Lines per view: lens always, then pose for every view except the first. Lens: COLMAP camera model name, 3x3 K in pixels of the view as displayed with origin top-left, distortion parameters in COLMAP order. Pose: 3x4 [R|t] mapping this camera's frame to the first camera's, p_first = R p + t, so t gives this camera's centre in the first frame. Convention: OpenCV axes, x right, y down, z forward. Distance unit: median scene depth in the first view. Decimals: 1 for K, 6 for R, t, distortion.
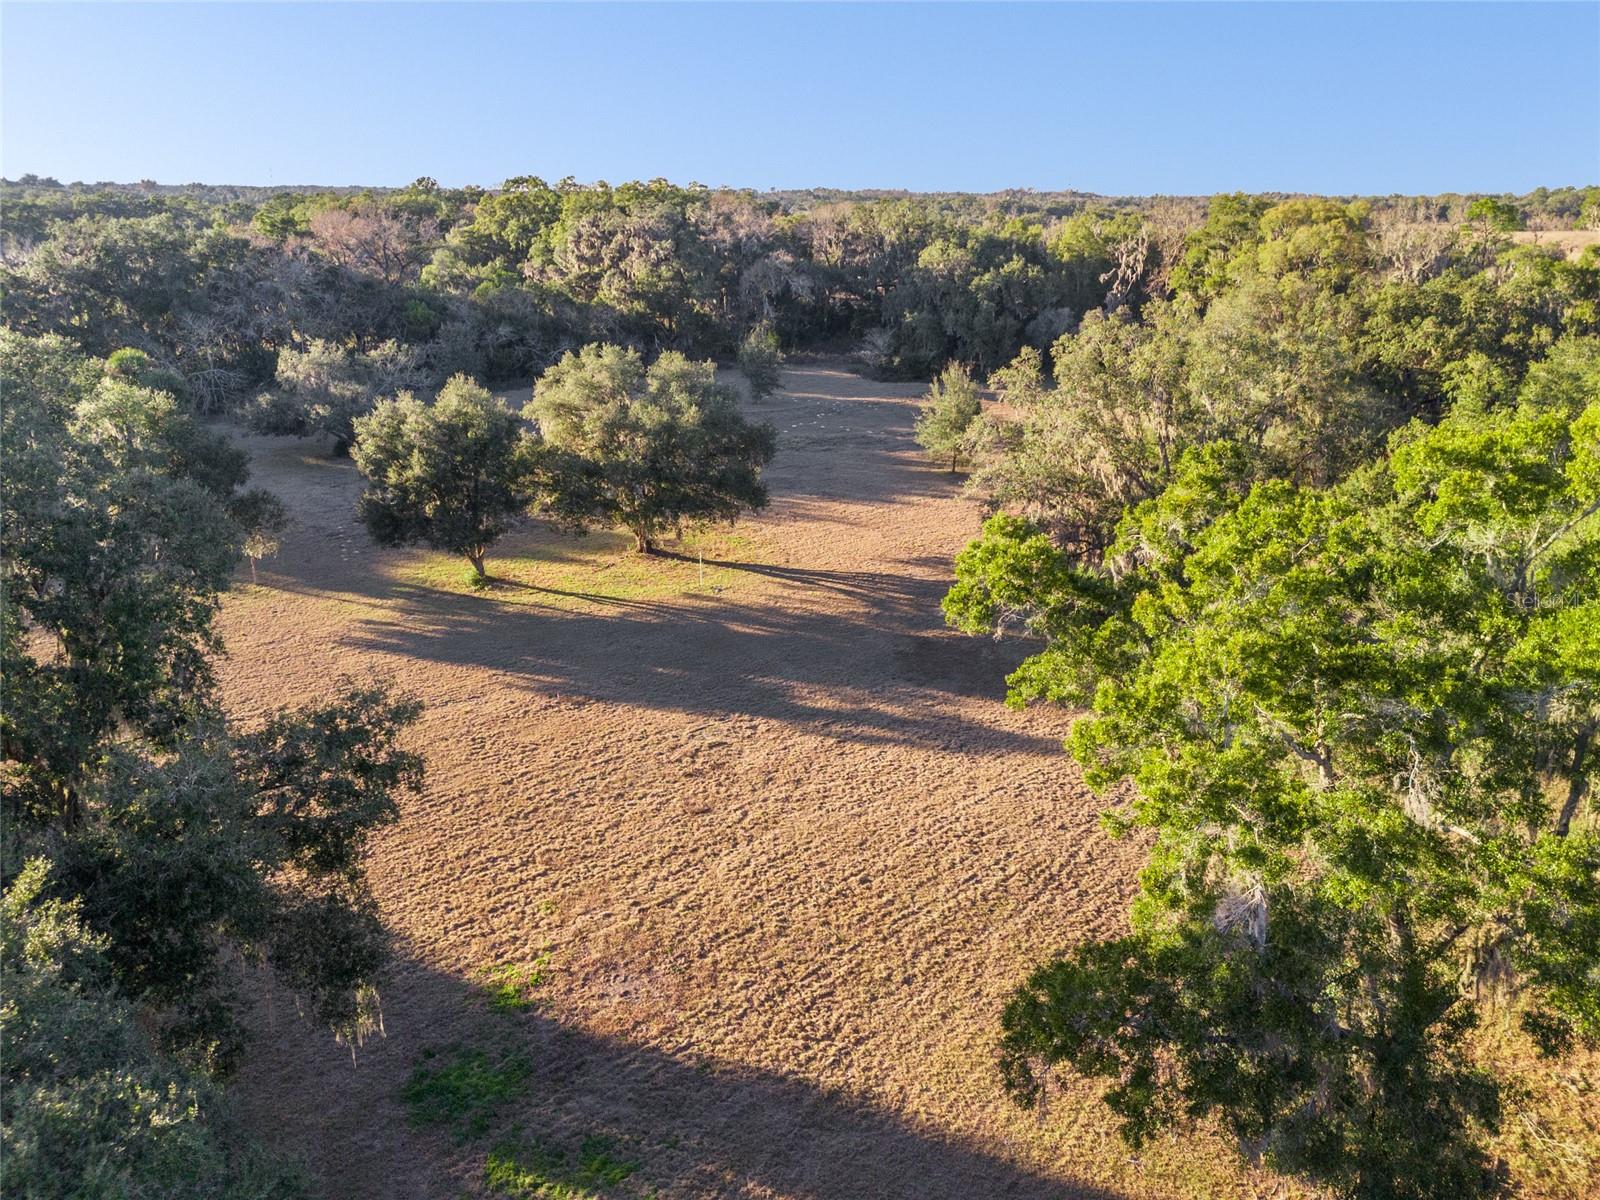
lens RADIAL K [[1168.9, 0, 800.0], [0, 1168.9, 600.0], [0, 0, 1]] dist [0.090569, -0.090328]
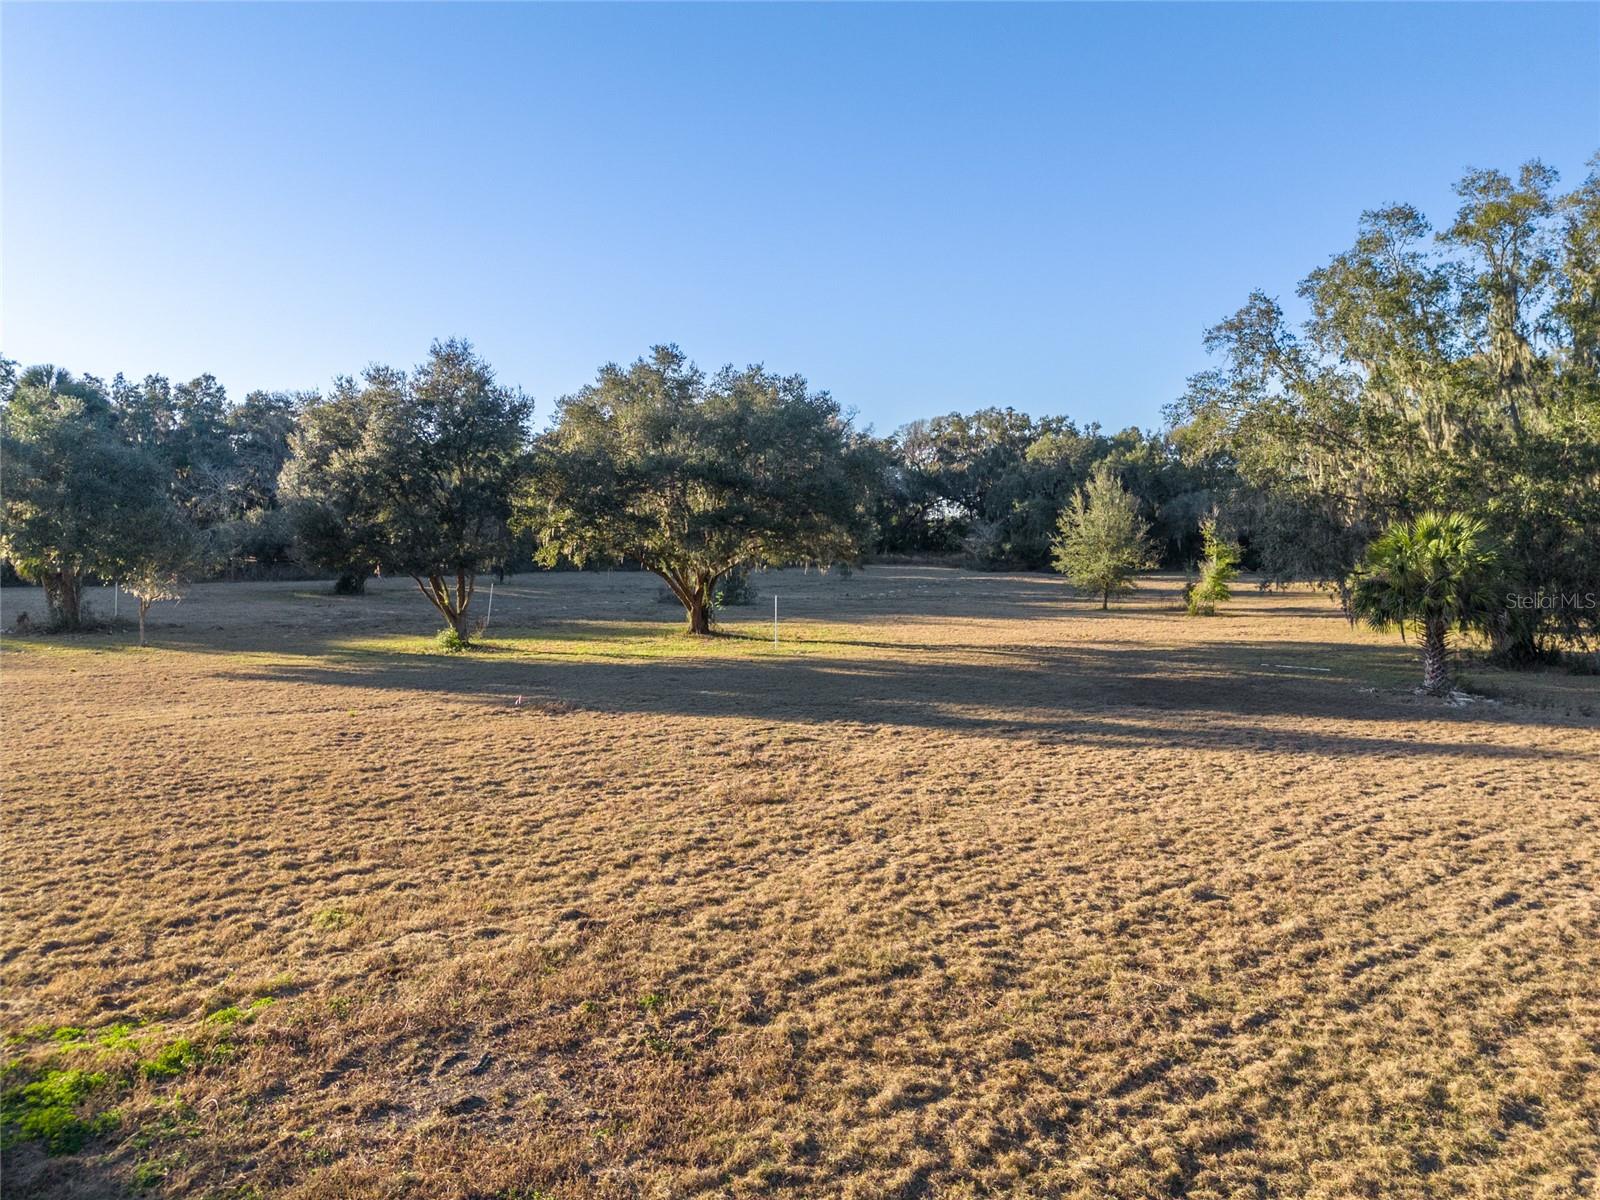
lens RADIAL K [[1168.9, 0, 800.0], [0, 1168.9, 600.0], [0, 0, 1]] dist [0.090569, -0.090328]
pose [[0.997824, 0.004111, -0.065803, -0.047523], [-0.021835, 0.962333, -0.270993, 0.255406], [0.062210, 0.271841, 0.960329, 0.619110]]
